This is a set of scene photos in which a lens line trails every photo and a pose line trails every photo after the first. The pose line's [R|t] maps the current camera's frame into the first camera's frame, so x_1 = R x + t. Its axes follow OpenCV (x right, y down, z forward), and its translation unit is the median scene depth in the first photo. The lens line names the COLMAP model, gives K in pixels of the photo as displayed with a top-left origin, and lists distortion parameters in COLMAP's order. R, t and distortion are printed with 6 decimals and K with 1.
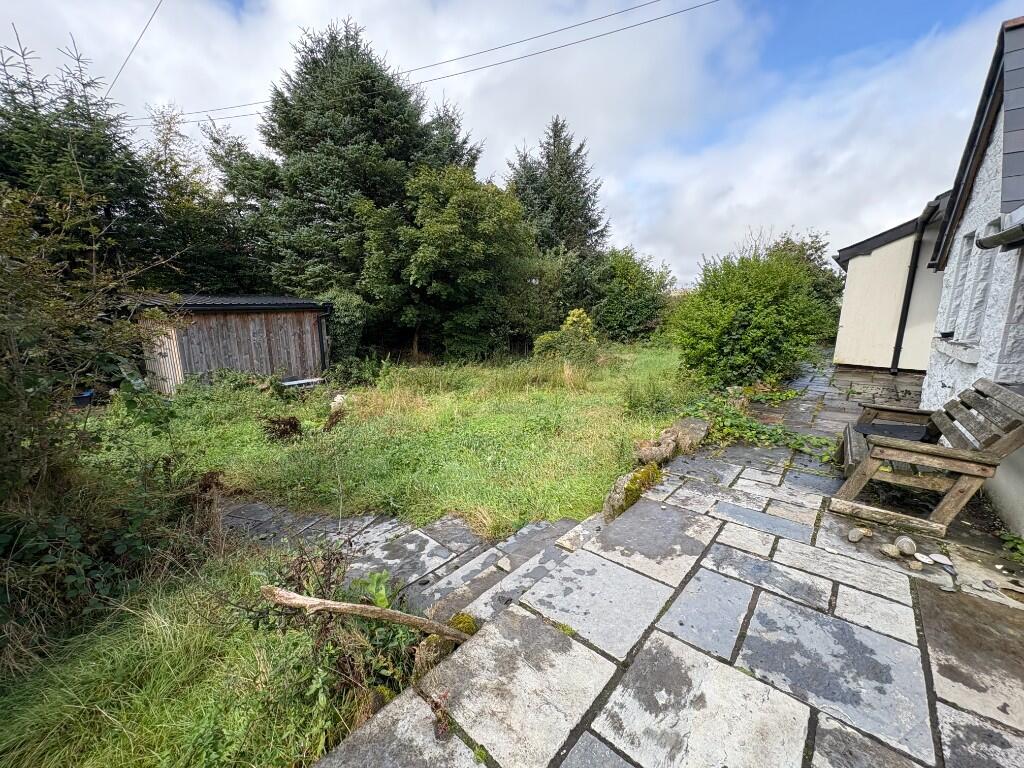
lens RADIAL K [[410.0, 0, 514.3], [0, 410.0, 384.4], [0, 0, 1]] dist [0.000702, 0.000082]
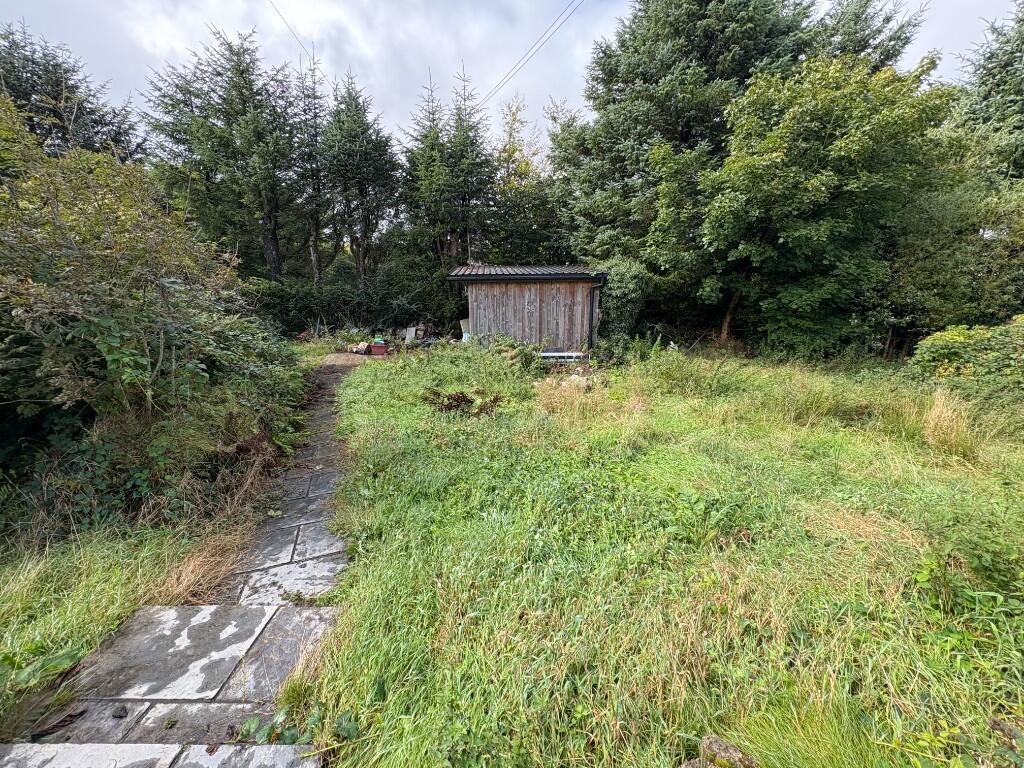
lens RADIAL K [[410.0, 0, 510.9], [0, 410.0, 383.0], [0, 0, 1]] dist [0.000702, 0.000082]
pose [[0.652974, 0.193132, -0.732343, 0.124116], [-0.147143, 0.980866, 0.127476, -0.042668], [0.742950, 0.024521, 0.668898, 0.233844]]
